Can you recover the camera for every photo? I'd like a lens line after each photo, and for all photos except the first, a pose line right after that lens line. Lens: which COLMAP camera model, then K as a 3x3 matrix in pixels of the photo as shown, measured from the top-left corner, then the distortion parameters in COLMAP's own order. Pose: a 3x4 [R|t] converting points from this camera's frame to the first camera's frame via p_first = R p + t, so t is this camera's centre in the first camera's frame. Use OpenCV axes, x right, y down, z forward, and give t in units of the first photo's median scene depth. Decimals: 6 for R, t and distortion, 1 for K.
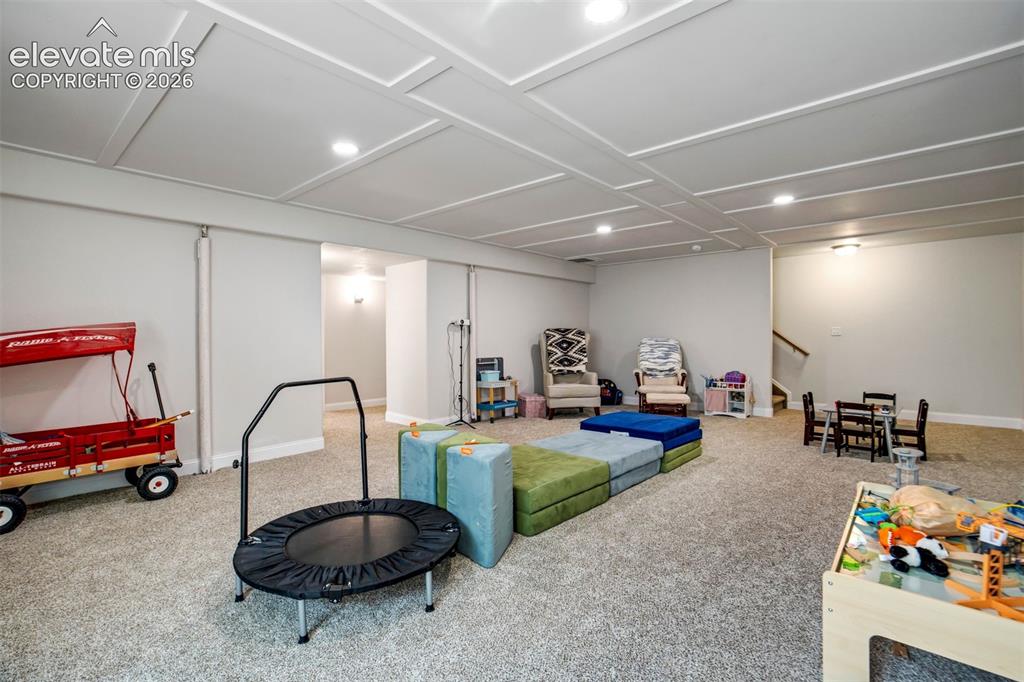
lens RADIAL K [[477.4, 0, 507.1], [0, 477.4, 338.7], [0, 0, 1]] dist [-0.045230, 0.024541]
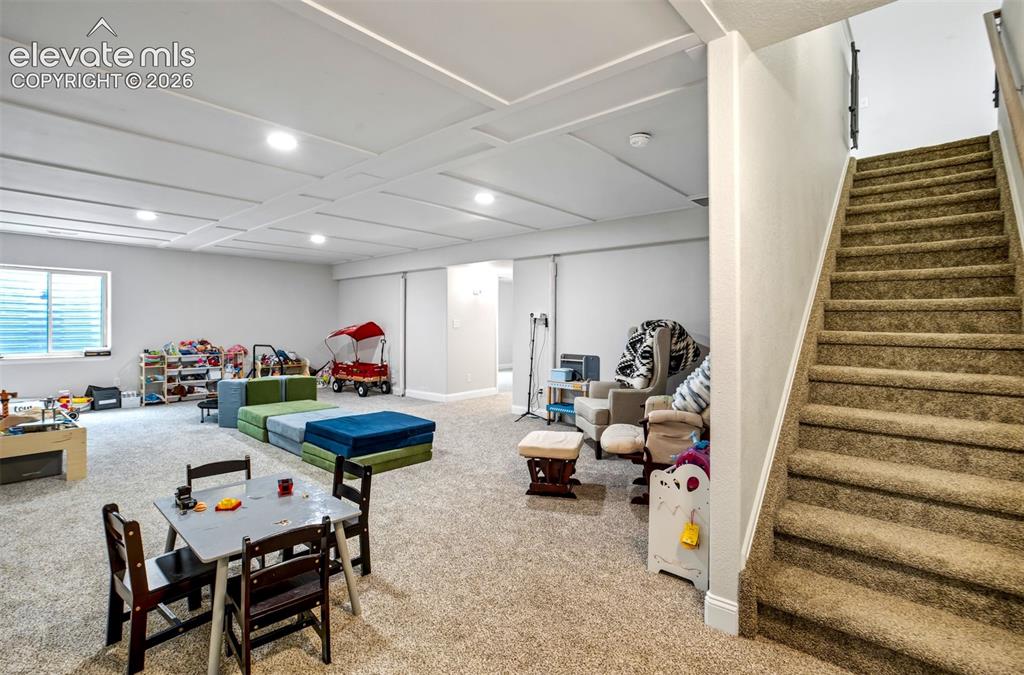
lens RADIAL K [[479.4, 0, 513.8], [0, 479.4, 326.4], [0, 0, 1]] dist [0.000073, -0.000001]
pose [[0.009314, -0.001581, -0.999955, 0.916302], [-0.015227, 0.999883, -0.001722, -0.009659], [0.999841, 0.015242, 0.009289, 0.957391]]
